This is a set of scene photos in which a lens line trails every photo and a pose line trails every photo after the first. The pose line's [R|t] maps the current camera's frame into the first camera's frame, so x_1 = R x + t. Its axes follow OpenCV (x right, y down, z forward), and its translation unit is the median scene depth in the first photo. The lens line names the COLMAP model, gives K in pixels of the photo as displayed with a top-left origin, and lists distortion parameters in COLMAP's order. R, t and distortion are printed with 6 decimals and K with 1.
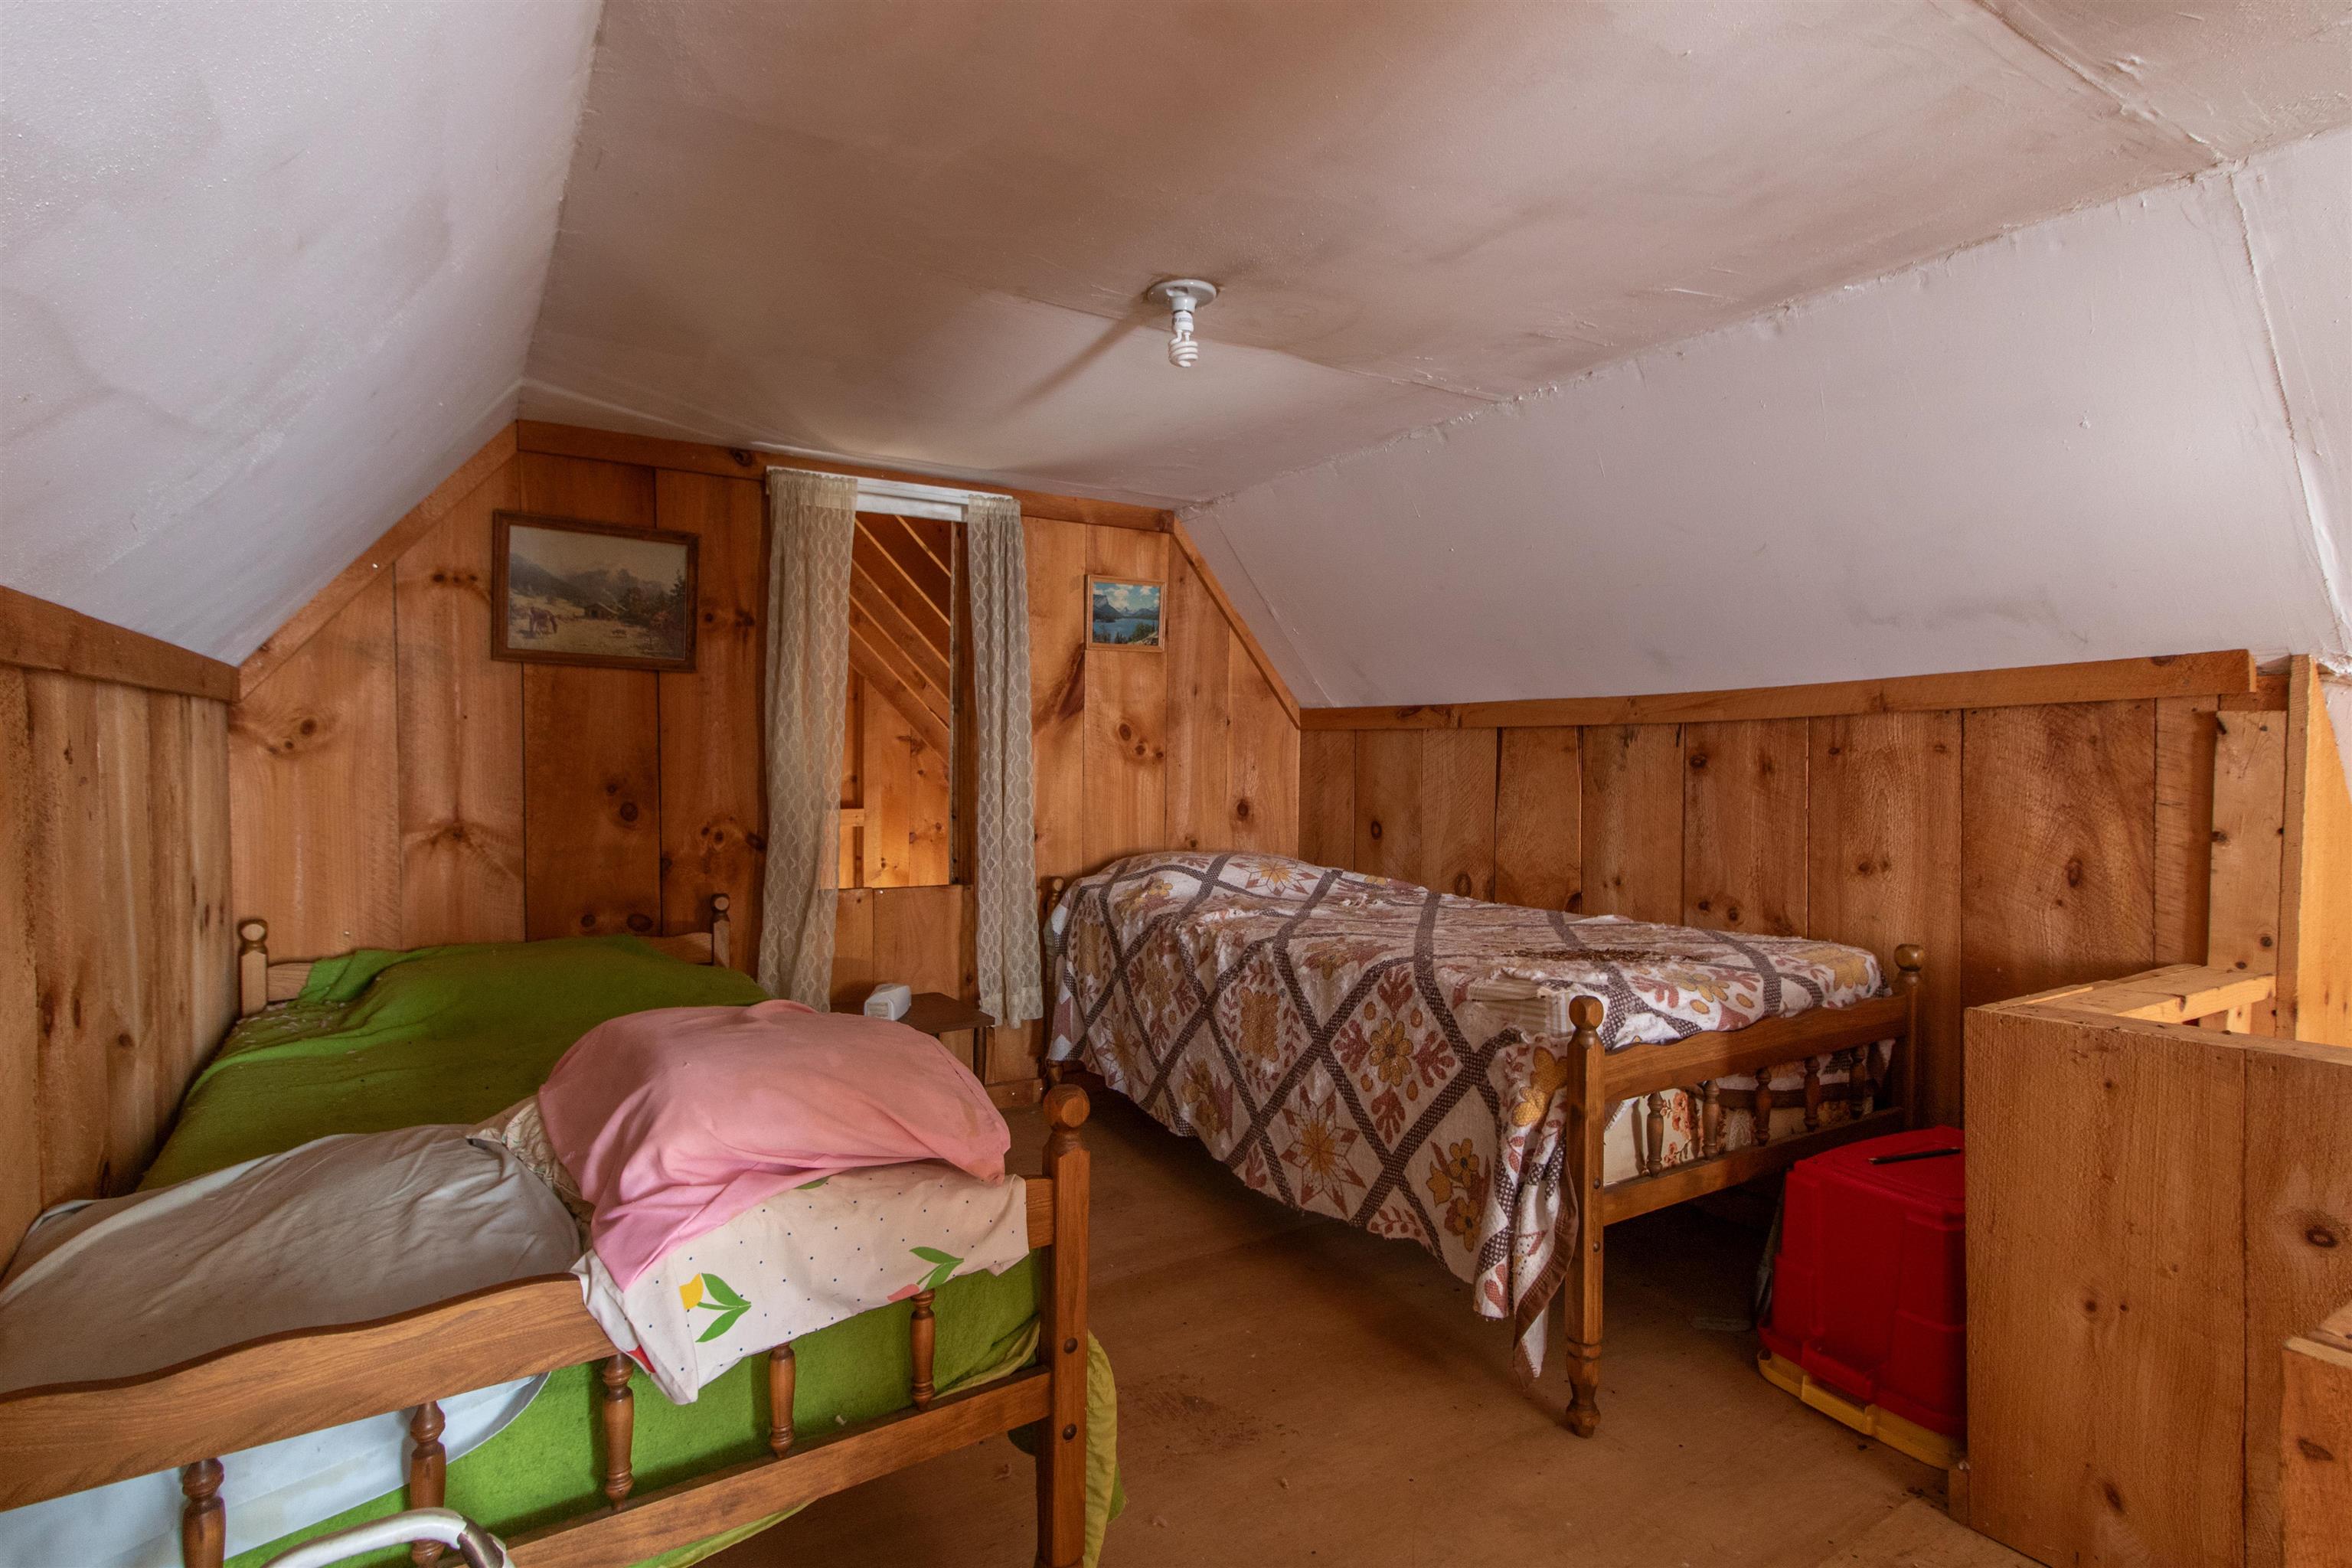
lens RADIAL K [[1137.9, 0, 1203.8], [0, 1137.9, 781.1], [0, 0, 1]] dist [0.003499, 0.000366]
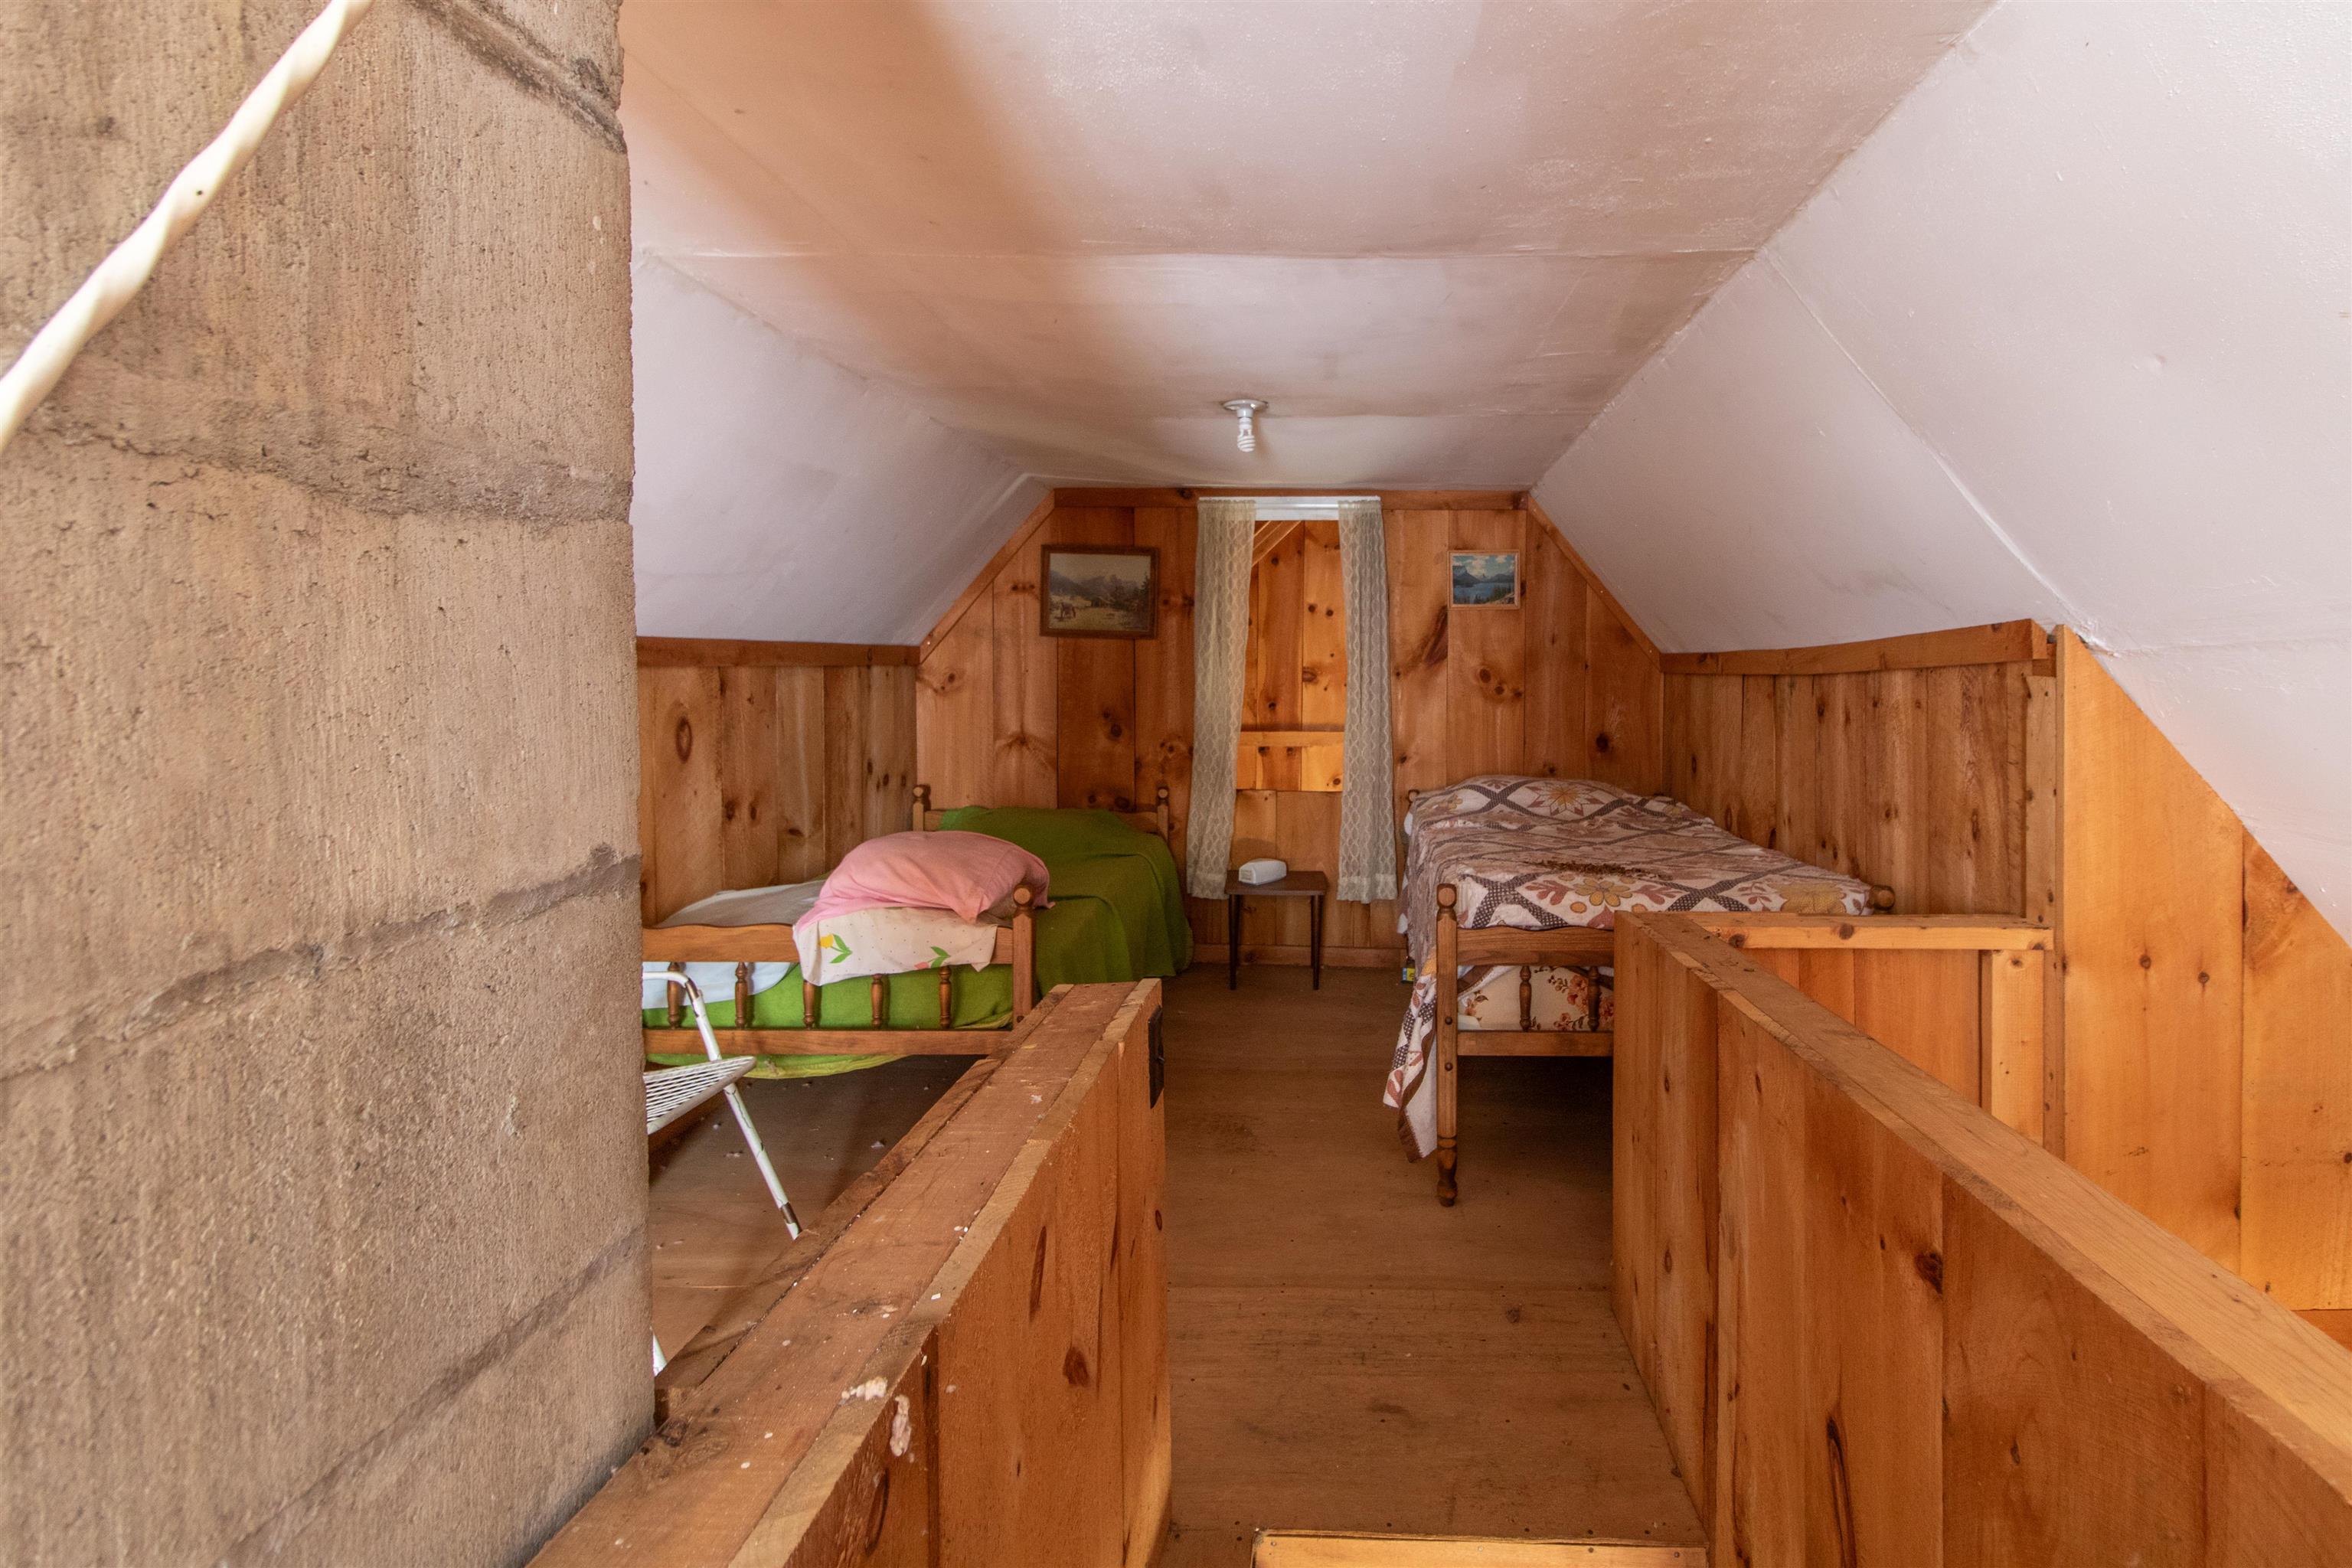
lens RADIAL K [[1156.4, 0, 1367.5], [0, 1156.4, 681.7], [0, 0, 1]] dist [0.000865, -0.000121]
pose [[0.846838, 0.004126, -0.531835, 0.628421], [-0.014534, 0.999776, -0.015386, -0.020367], [0.531653, 0.020759, 0.846708, -0.150923]]
